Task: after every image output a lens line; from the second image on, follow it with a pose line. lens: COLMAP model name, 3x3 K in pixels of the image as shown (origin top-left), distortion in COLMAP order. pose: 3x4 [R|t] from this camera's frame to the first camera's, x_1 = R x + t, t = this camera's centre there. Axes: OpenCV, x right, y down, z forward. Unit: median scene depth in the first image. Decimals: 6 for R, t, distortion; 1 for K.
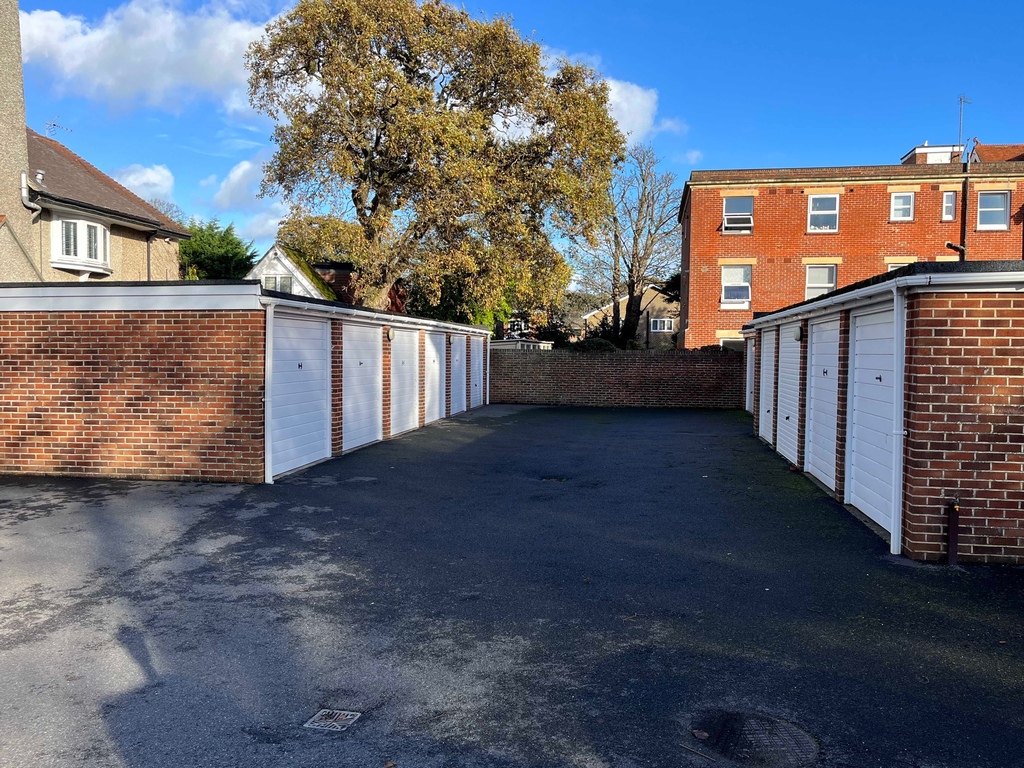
lens RADIAL K [[800.6, 0, 512.1], [0, 800.6, 401.9], [0, 0, 1]] dist [0.005333, 0.005141]
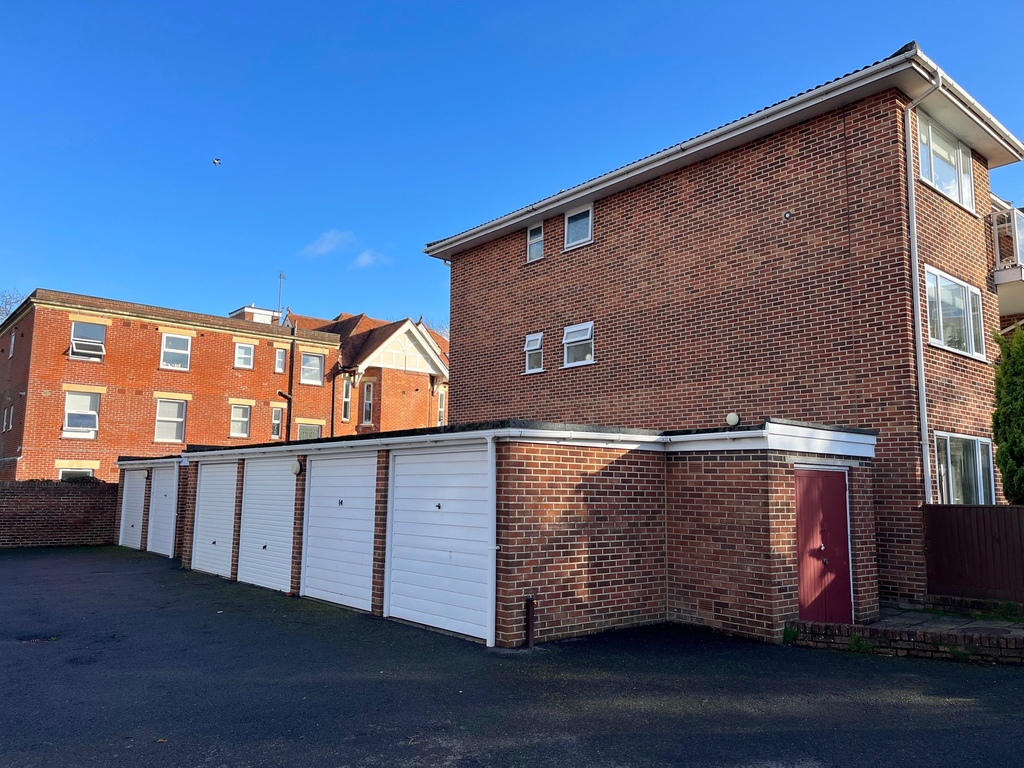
lens RADIAL K [[766.5, 0, 512.0], [0, 766.5, 384.0], [0, 0, 1]] dist [0.006179, 0.000702]
pose [[0.635200, 0.103998, 0.765314, -0.101308], [0.043723, 0.984462, -0.170067, -0.002257], [-0.771109, 0.141489, 0.620783, 0.036379]]
